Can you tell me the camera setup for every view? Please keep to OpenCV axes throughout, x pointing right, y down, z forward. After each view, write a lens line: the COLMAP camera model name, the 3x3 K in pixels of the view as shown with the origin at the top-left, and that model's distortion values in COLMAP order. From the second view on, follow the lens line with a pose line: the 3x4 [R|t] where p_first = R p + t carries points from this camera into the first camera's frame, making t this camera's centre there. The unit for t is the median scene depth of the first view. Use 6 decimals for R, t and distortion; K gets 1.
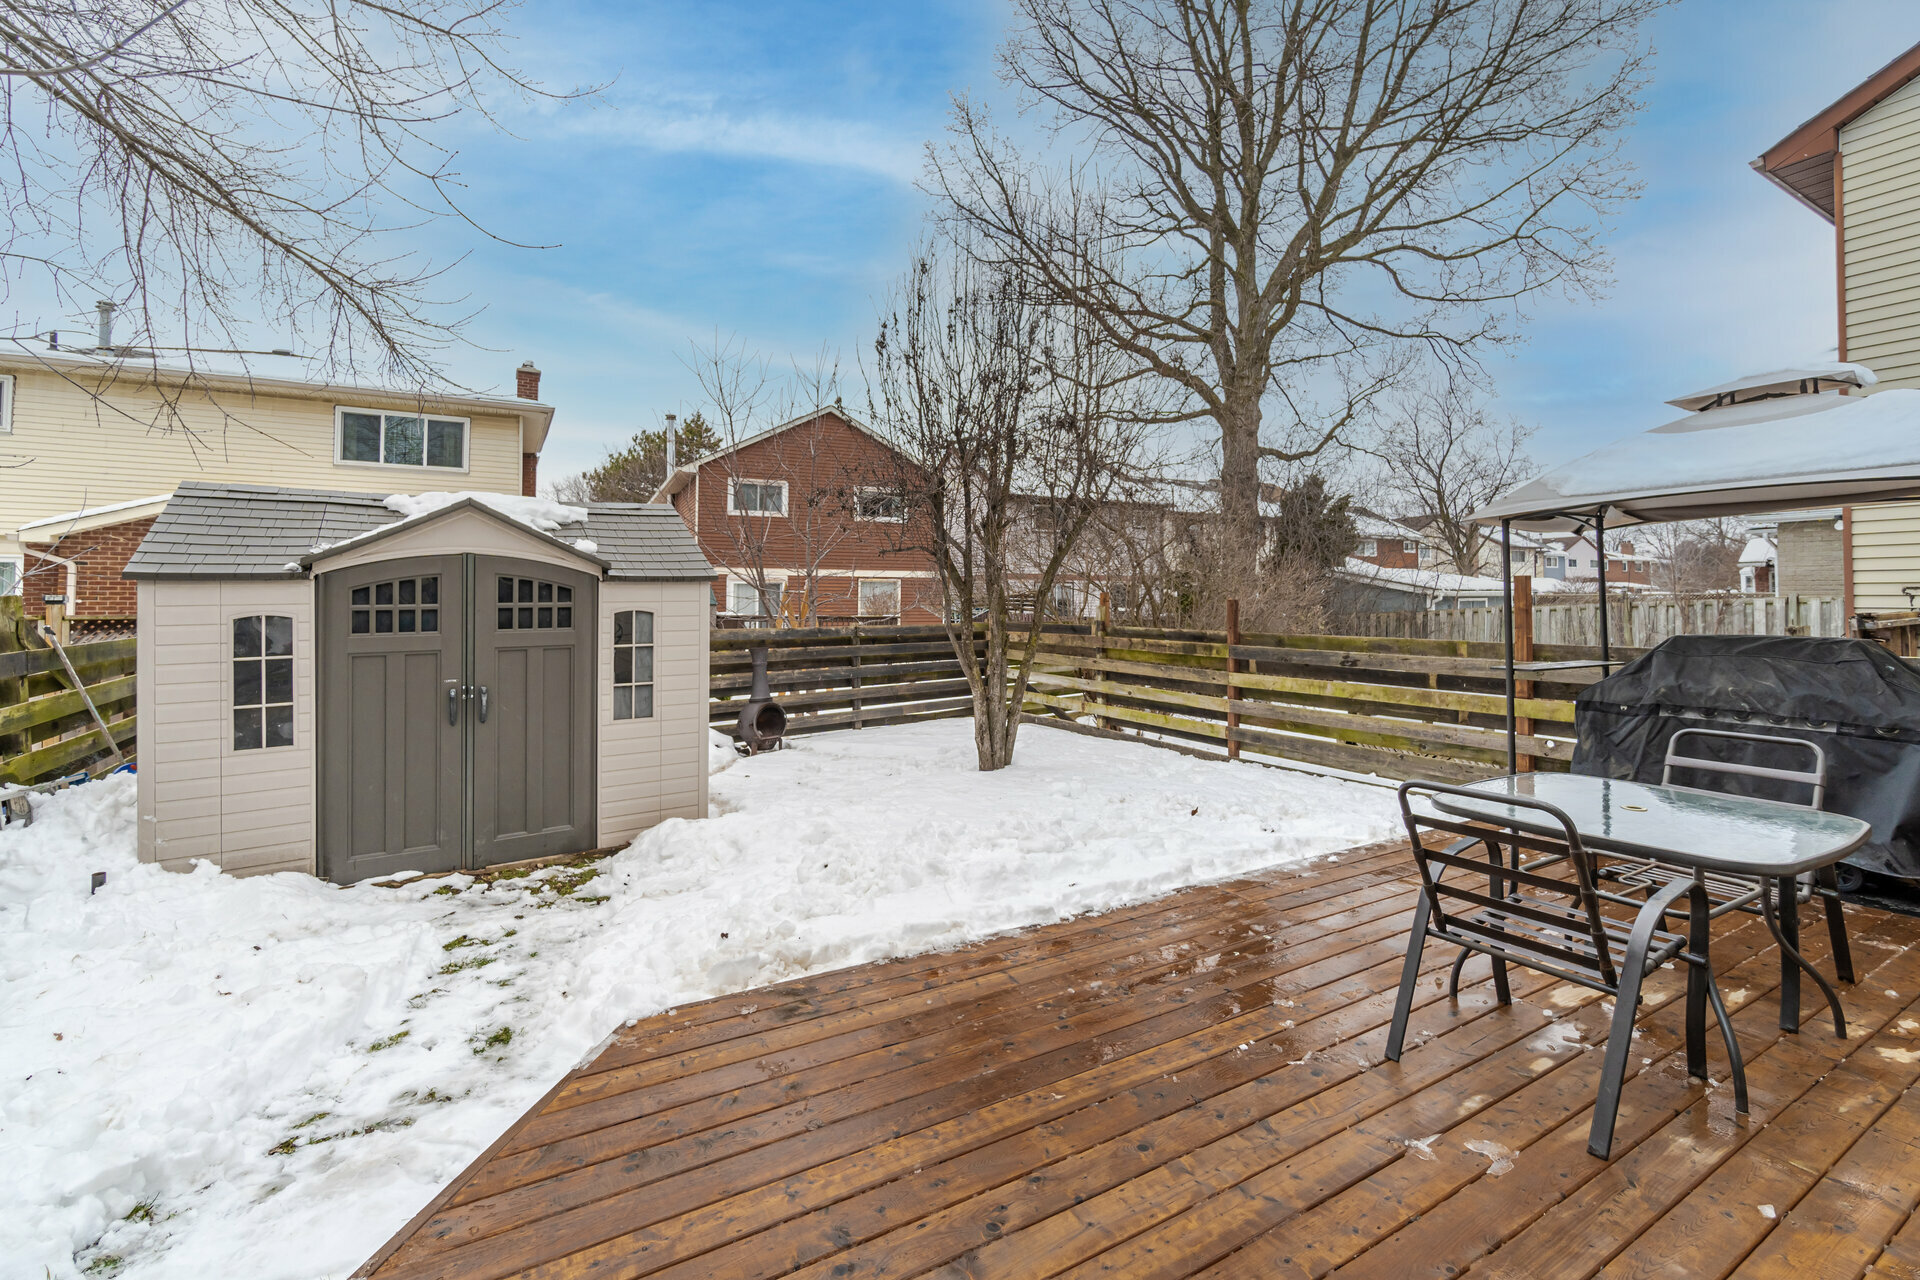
lens RADIAL K [[824.8, 0, 929.5], [0, 824.8, 592.9], [0, 0, 1]] dist [-0.008340, 0.000436]
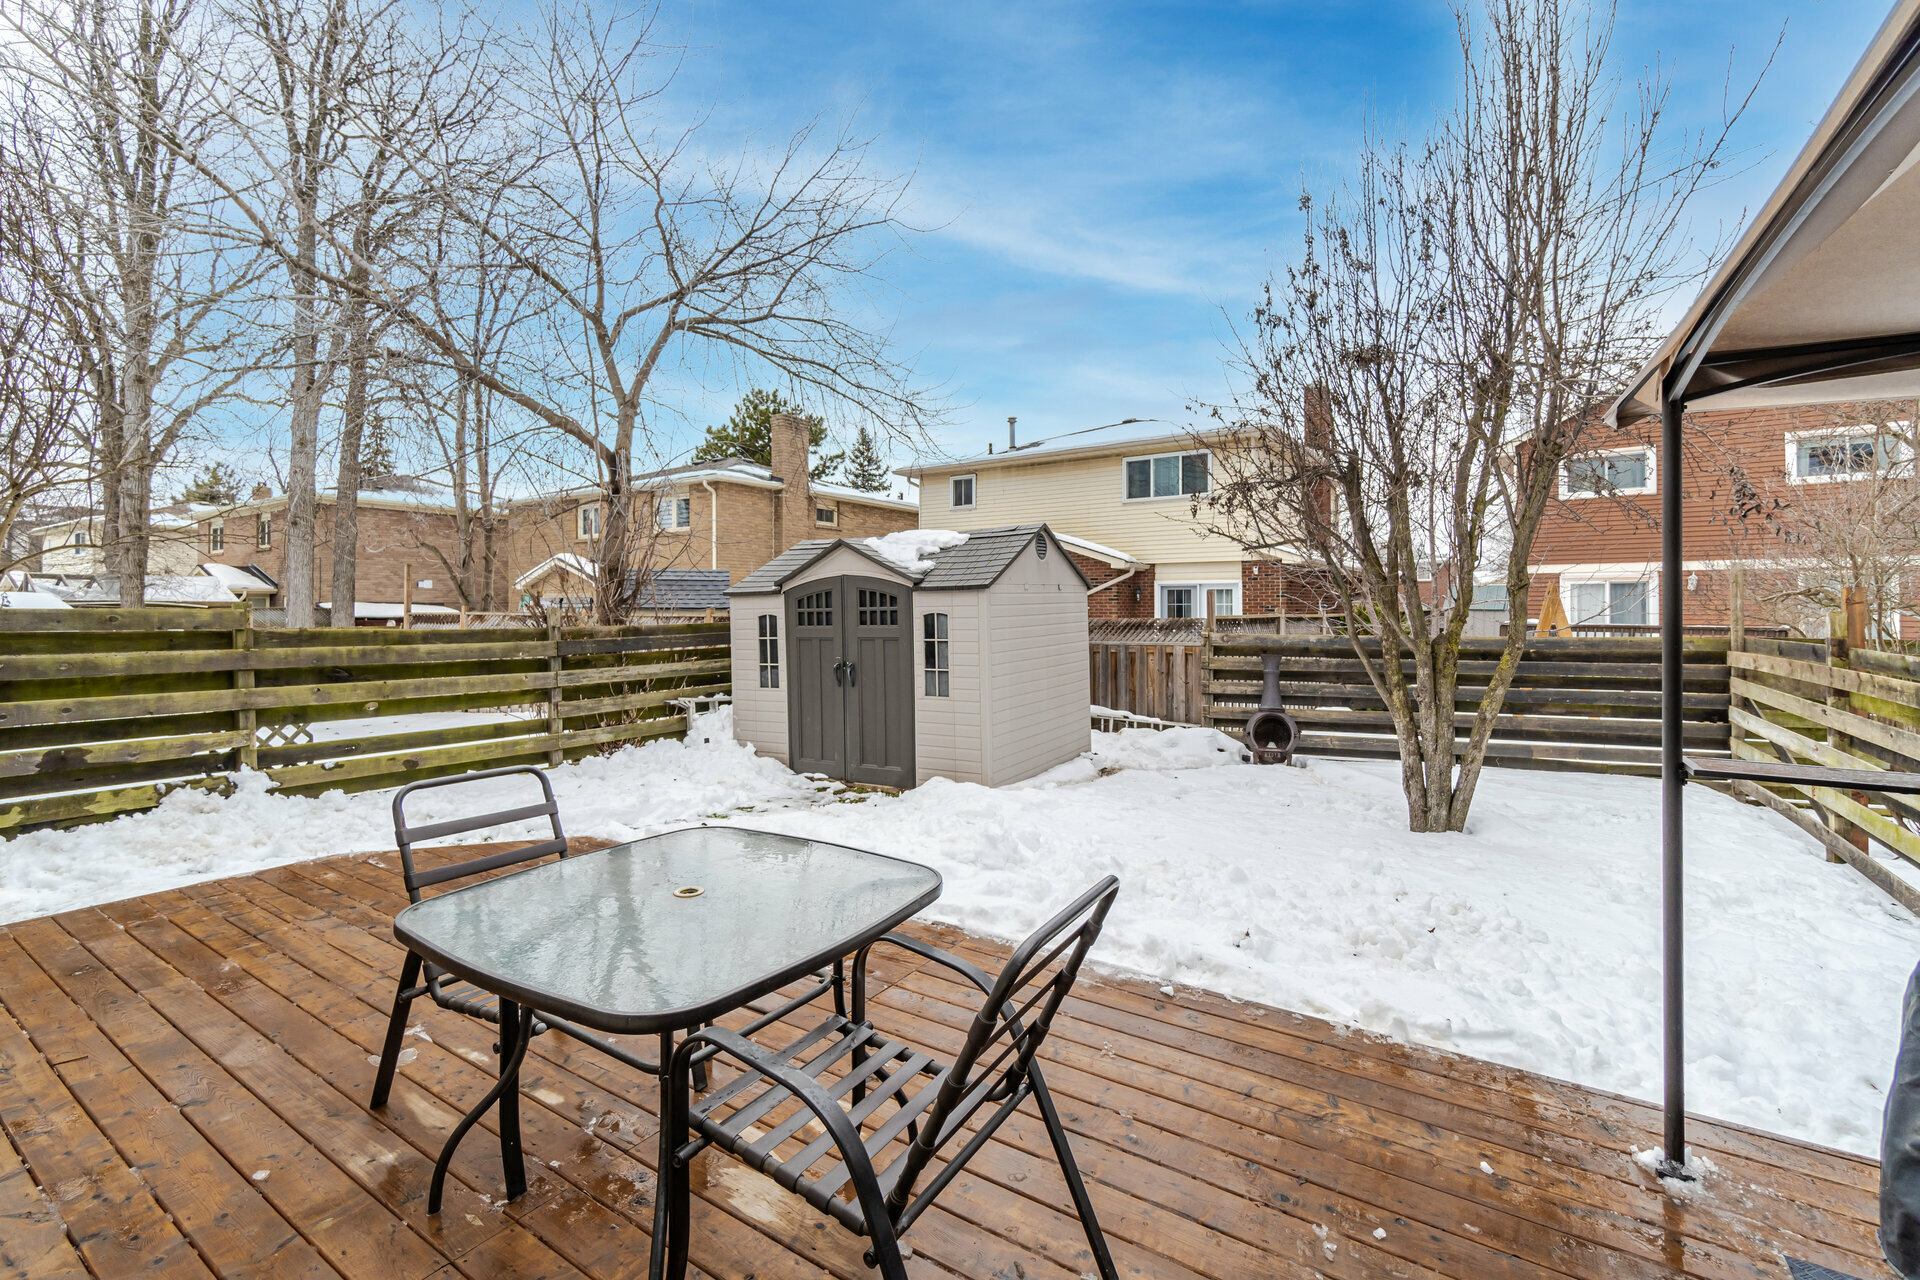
lens RADIAL K [[824.8, 0, 986.8], [0, 824.8, 603.3], [0, 0, 1]] dist [-0.008340, 0.000436]
pose [[0.481798, -0.006682, -0.876257, 0.953489], [0.009720, 0.999950, -0.002280, 0.011238], [0.876229, -0.007419, 0.481839, 0.521512]]
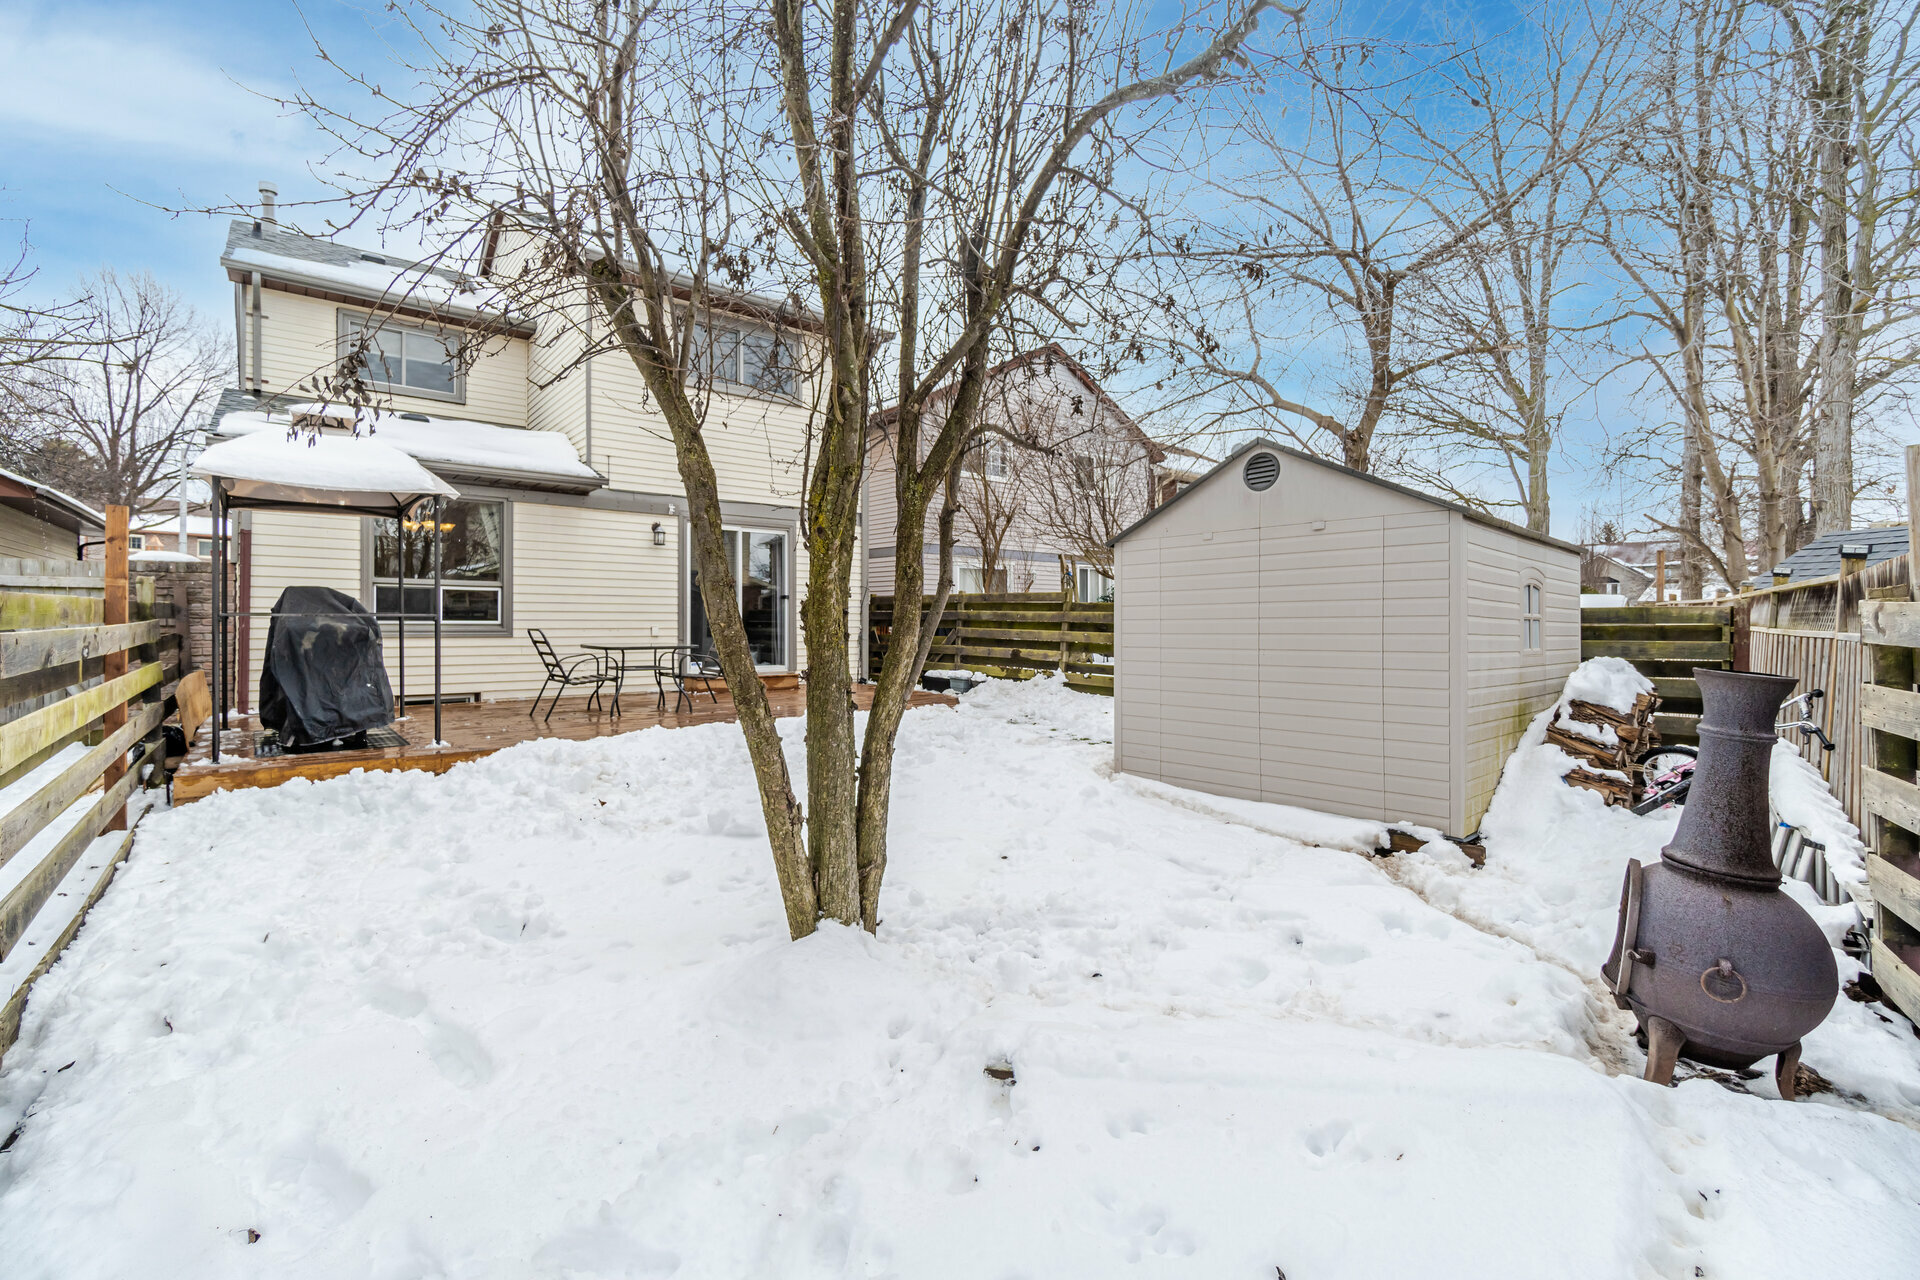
lens RADIAL K [[834.2, 0, 959.9], [0, 834.2, 631.0], [0, 0, 1]] dist [0.000150, 0.000004]
pose [[-0.985725, -0.004559, -0.168299, 0.134797], [-0.005104, 0.999983, 0.002807, 0.111722], [0.168284, 0.003626, -0.985732, 2.450729]]
